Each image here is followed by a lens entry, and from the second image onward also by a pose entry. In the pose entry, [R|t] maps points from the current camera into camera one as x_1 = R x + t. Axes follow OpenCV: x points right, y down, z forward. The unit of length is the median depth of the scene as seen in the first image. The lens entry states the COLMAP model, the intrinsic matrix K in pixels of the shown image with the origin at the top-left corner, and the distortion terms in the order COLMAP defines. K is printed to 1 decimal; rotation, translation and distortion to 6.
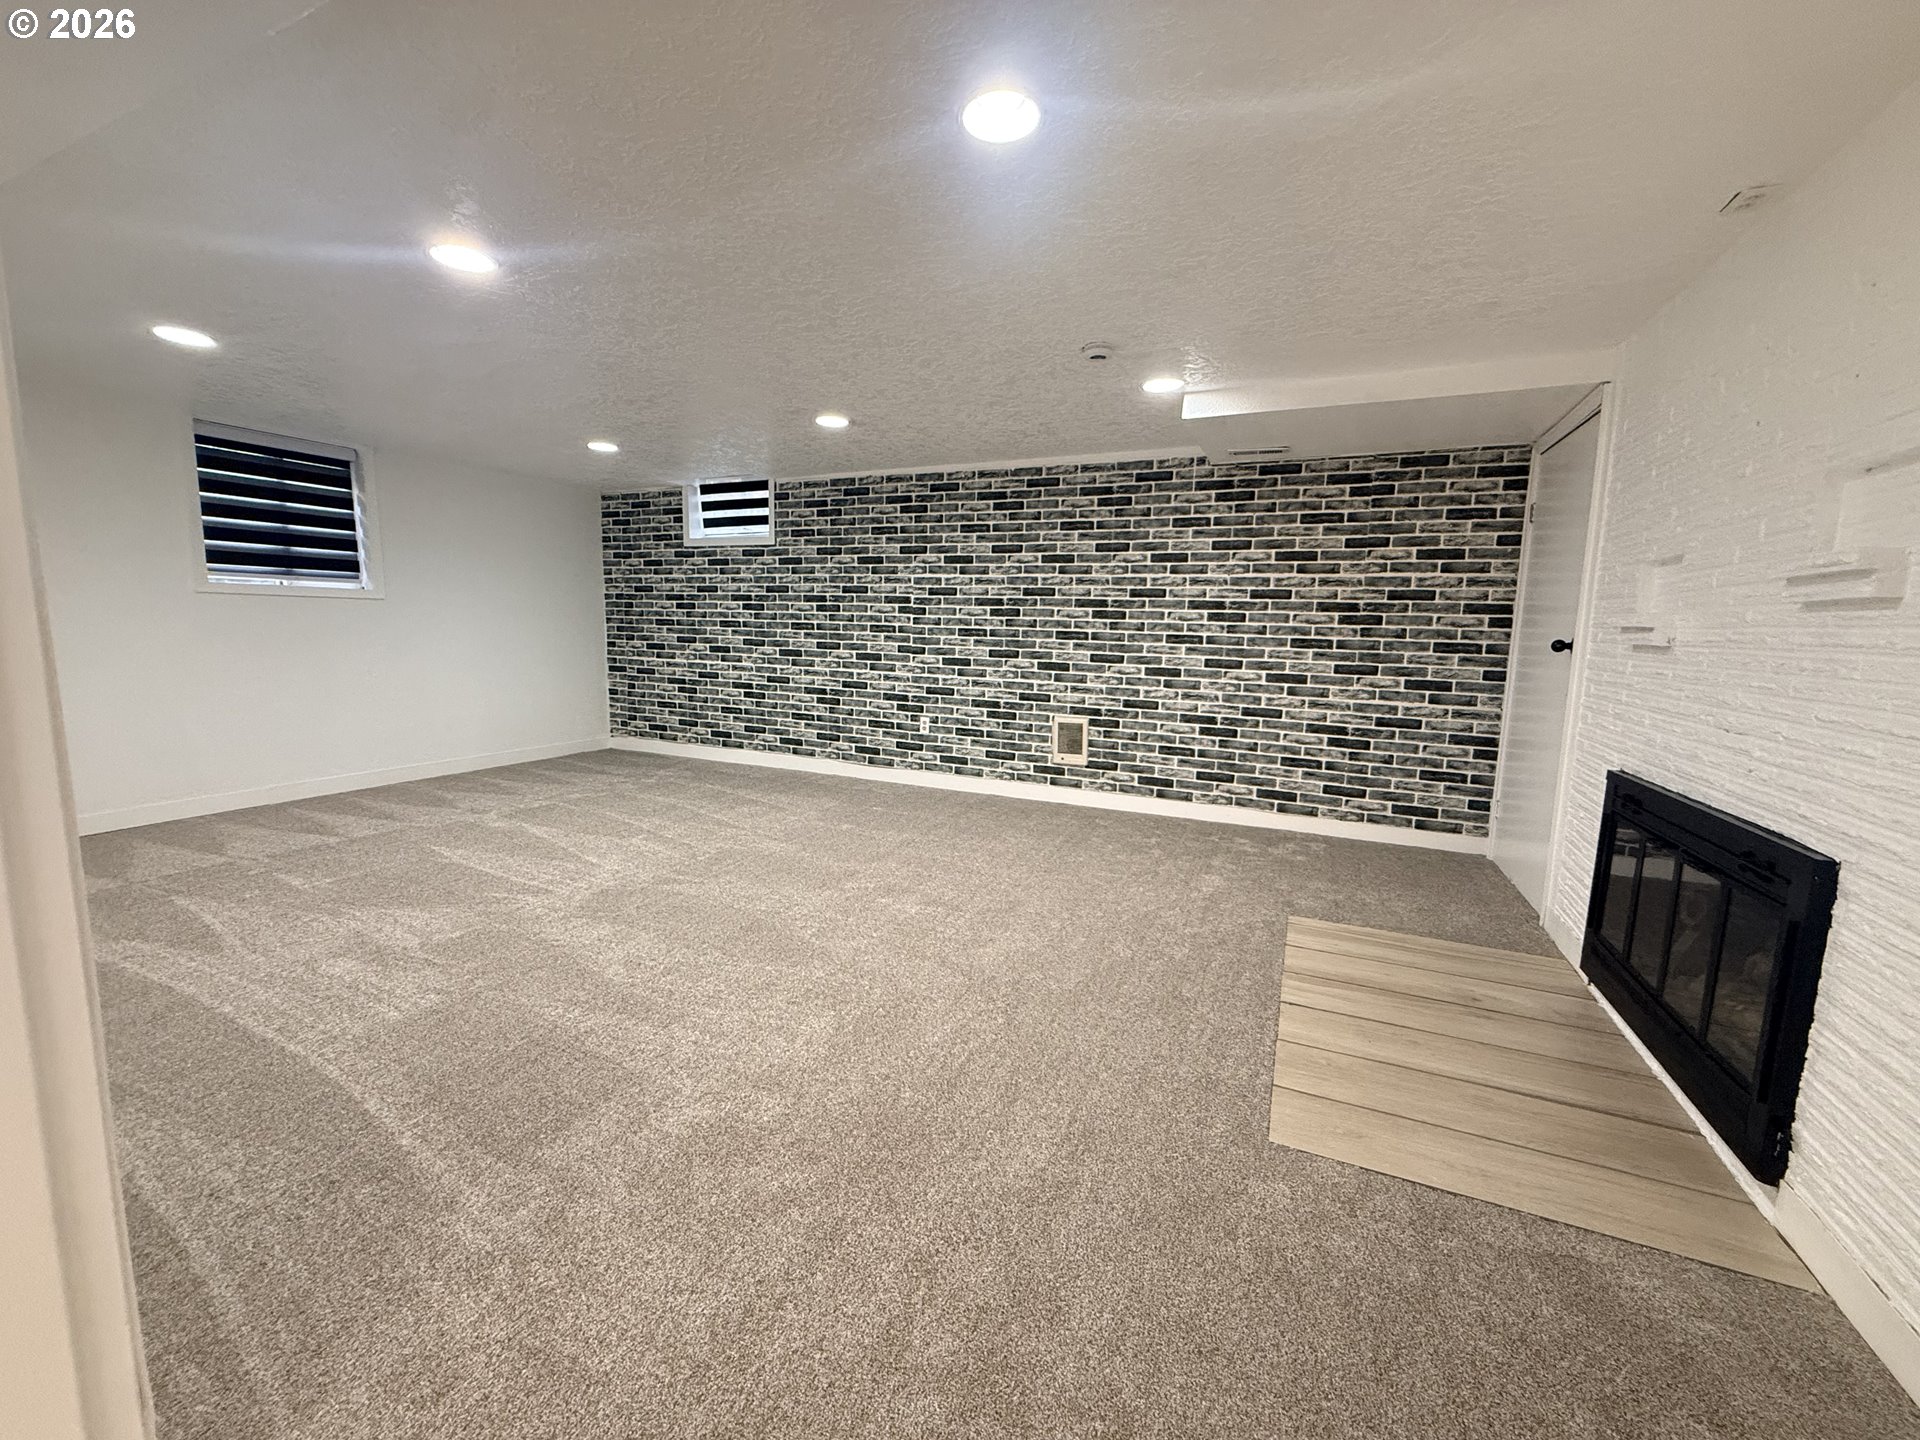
lens RADIAL K [[765.1, 0, 954.4], [0, 765.1, 719.8], [0, 0, 1]] dist [0.002506, 0.000526]
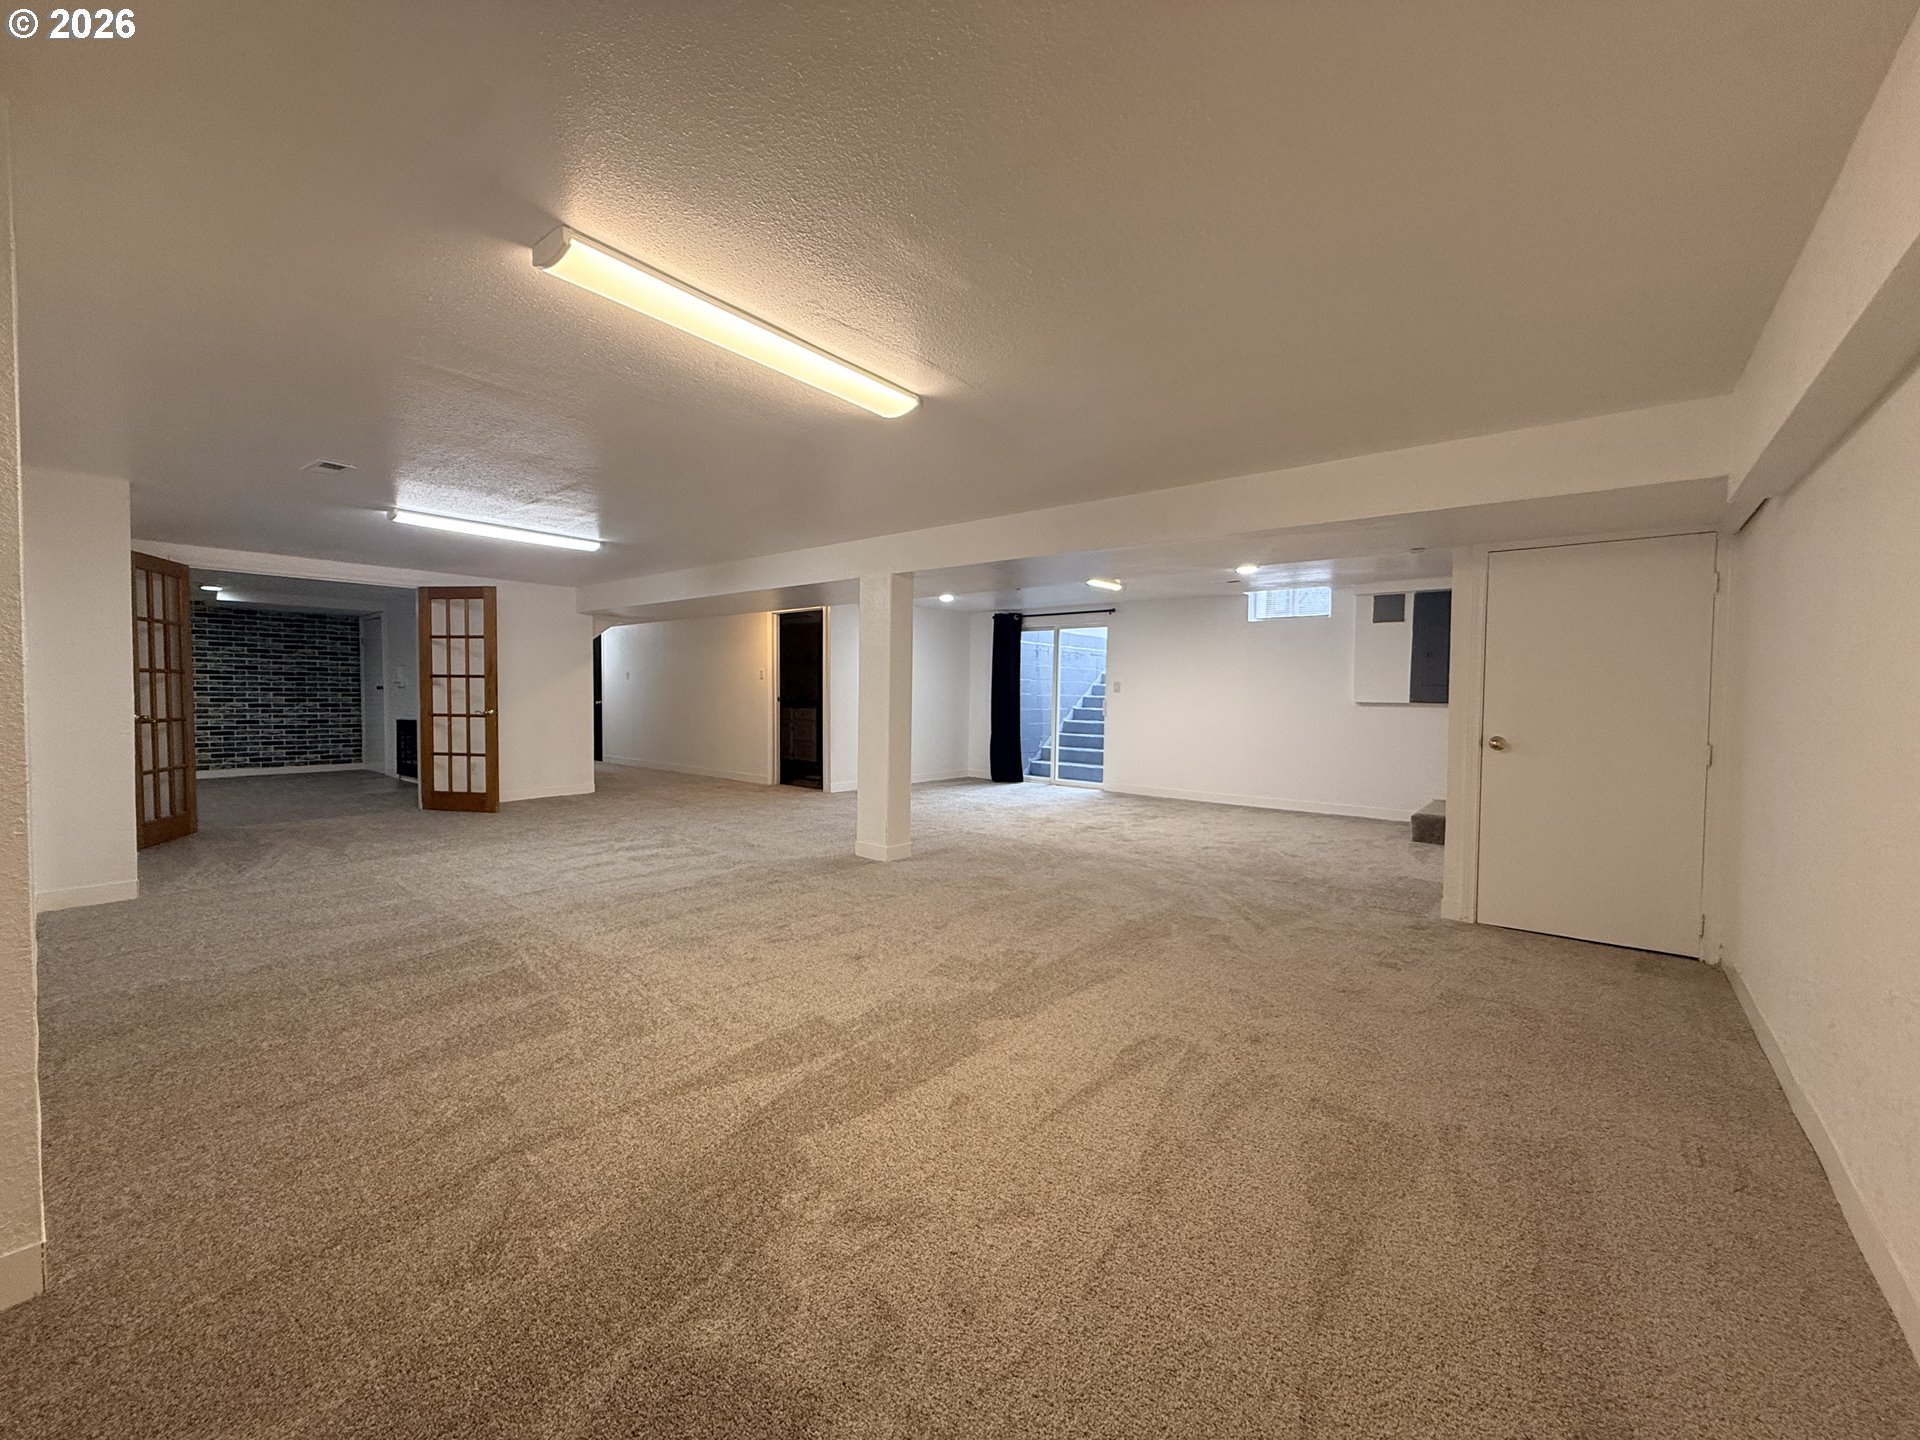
lens RADIAL K [[765.1, 0, 954.4], [0, 765.1, 719.8], [0, 0, 1]] dist [0.002506, 0.000526]
pose [[0.261729, -0.056088, 0.963510, -1.326809], [0.121493, 0.992283, 0.024761, 0.198213], [-0.957464, 0.110579, 0.266523, -1.696595]]
